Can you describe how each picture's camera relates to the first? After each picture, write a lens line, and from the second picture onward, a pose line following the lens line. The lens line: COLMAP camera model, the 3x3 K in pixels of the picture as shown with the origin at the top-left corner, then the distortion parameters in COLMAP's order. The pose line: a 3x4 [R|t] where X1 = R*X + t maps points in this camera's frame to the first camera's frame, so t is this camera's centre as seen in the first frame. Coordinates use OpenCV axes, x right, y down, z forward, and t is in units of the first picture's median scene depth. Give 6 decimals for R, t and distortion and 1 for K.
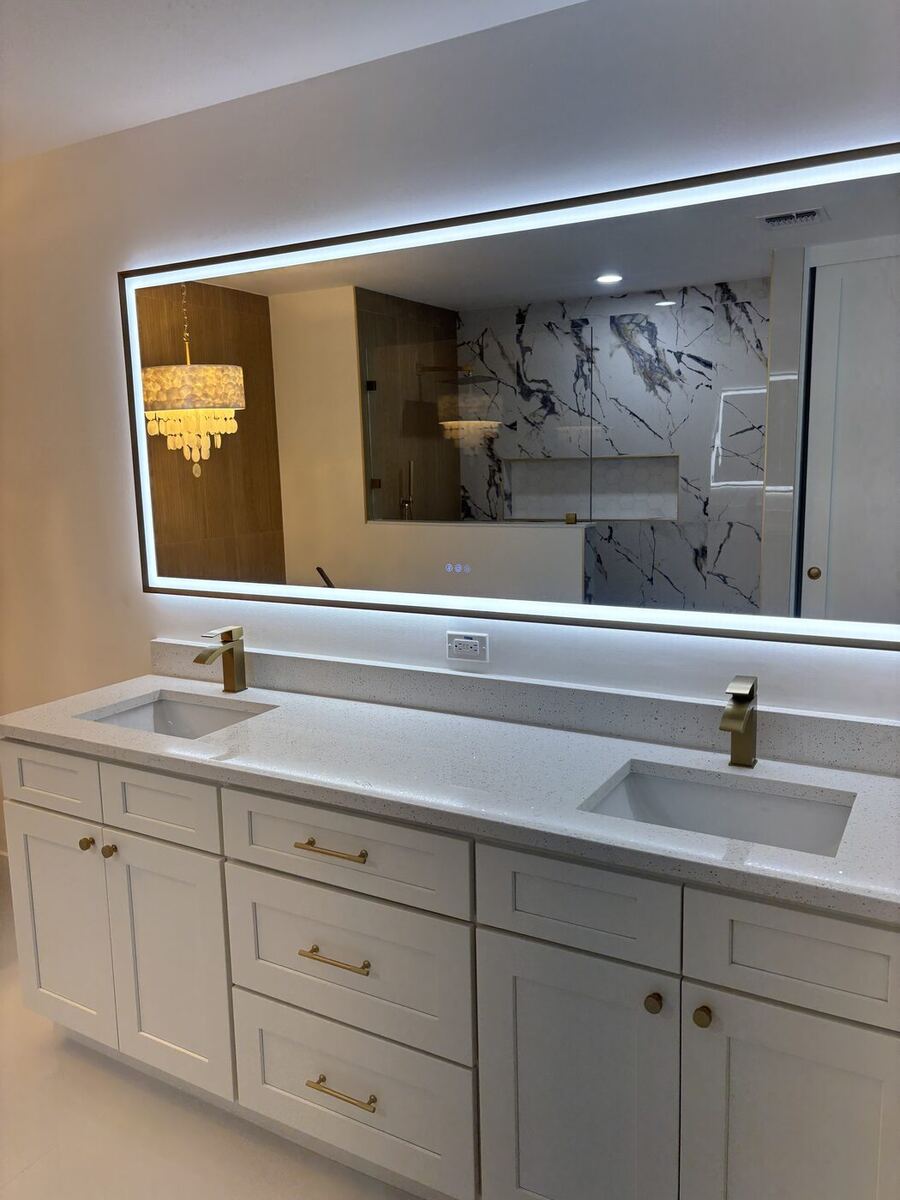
lens RADIAL K [[941.5, 0, 450.0], [0, 941.5, 600.0], [0, 0, 1]] dist [-0.003016, 0.006256]
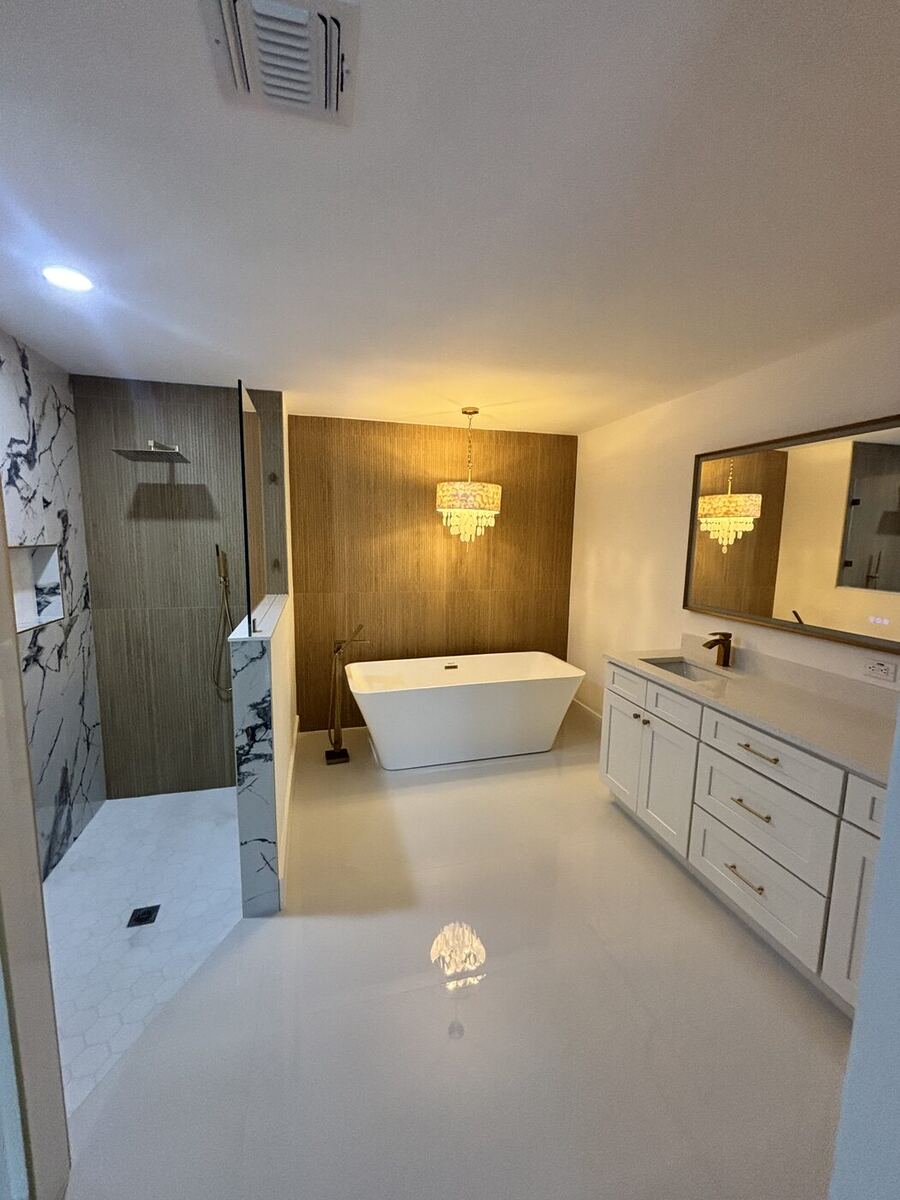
lens RADIAL K [[496.5, 0, 450.0], [0, 496.5, 600.0], [0, 0, 1]] dist [-0.002723, -0.000050]
pose [[0.709760, 0.125990, -0.693085, 0.050280], [-0.140775, 0.989398, 0.035692, 0.004243], [0.690234, 0.072236, 0.719972, -0.106760]]
